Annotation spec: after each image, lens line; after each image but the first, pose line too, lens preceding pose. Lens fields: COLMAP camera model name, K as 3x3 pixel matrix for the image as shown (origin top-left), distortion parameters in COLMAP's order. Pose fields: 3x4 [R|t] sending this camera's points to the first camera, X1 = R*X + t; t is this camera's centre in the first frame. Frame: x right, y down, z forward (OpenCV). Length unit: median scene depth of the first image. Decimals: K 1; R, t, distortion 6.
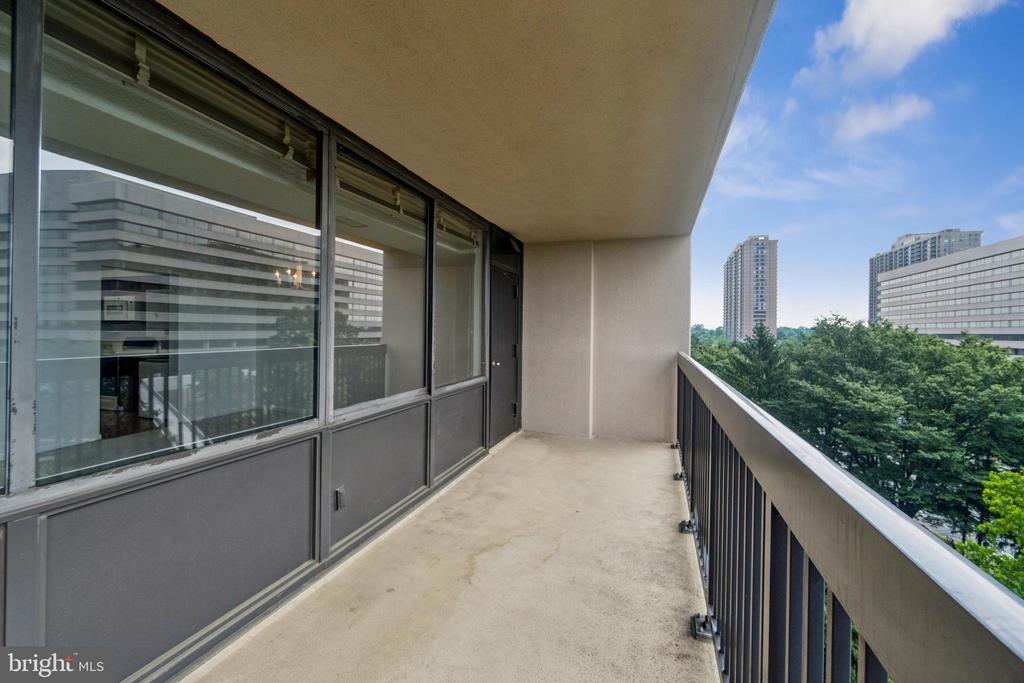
lens RADIAL K [[447.0, 0, 504.0], [0, 447.0, 335.6], [0, 0, 1]] dist [-0.000654, -0.000070]
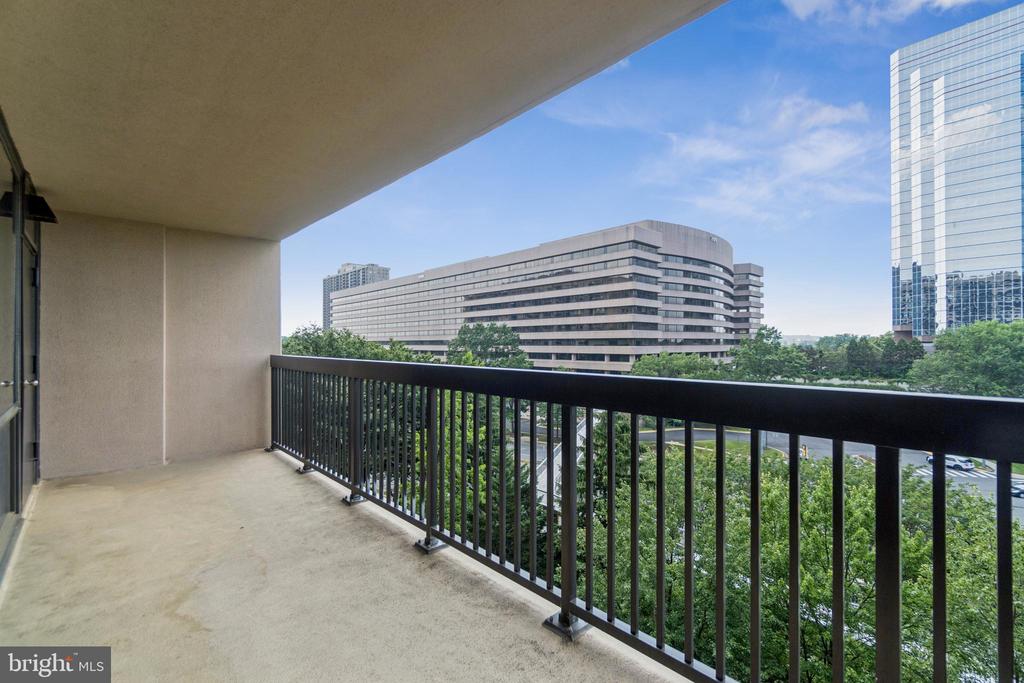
lens RADIAL K [[446.3, 0, 508.7], [0, 446.3, 343.2], [0, 0, 1]] dist [0.000765, -0.000037]
pose [[0.471820, -0.013784, 0.881587, -0.351732], [0.016978, 0.999834, 0.006546, 0.015635], [-0.881531, 0.011879, 0.471976, 0.070839]]
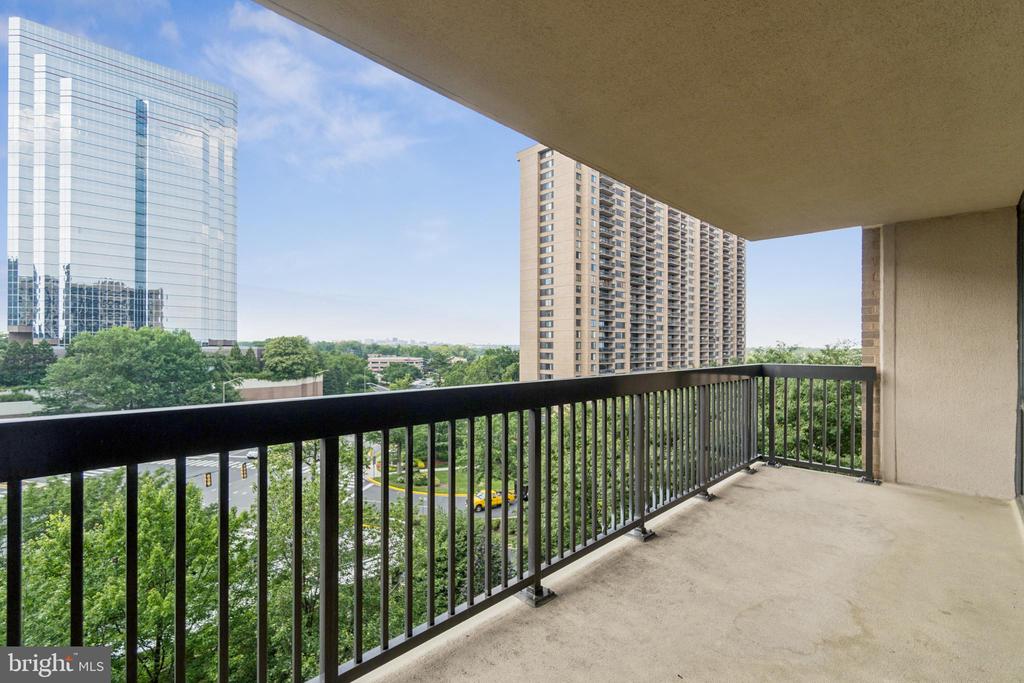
lens RADIAL K [[446.3, 0, 508.7], [0, 446.3, 343.2], [0, 0, 1]] dist [0.000765, -0.000037]
pose [[-0.892856, -0.012755, 0.450161, 0.102526], [-0.010836, 0.999918, 0.006839, -0.005607], [-0.450212, 0.001228, -0.892921, 1.442196]]
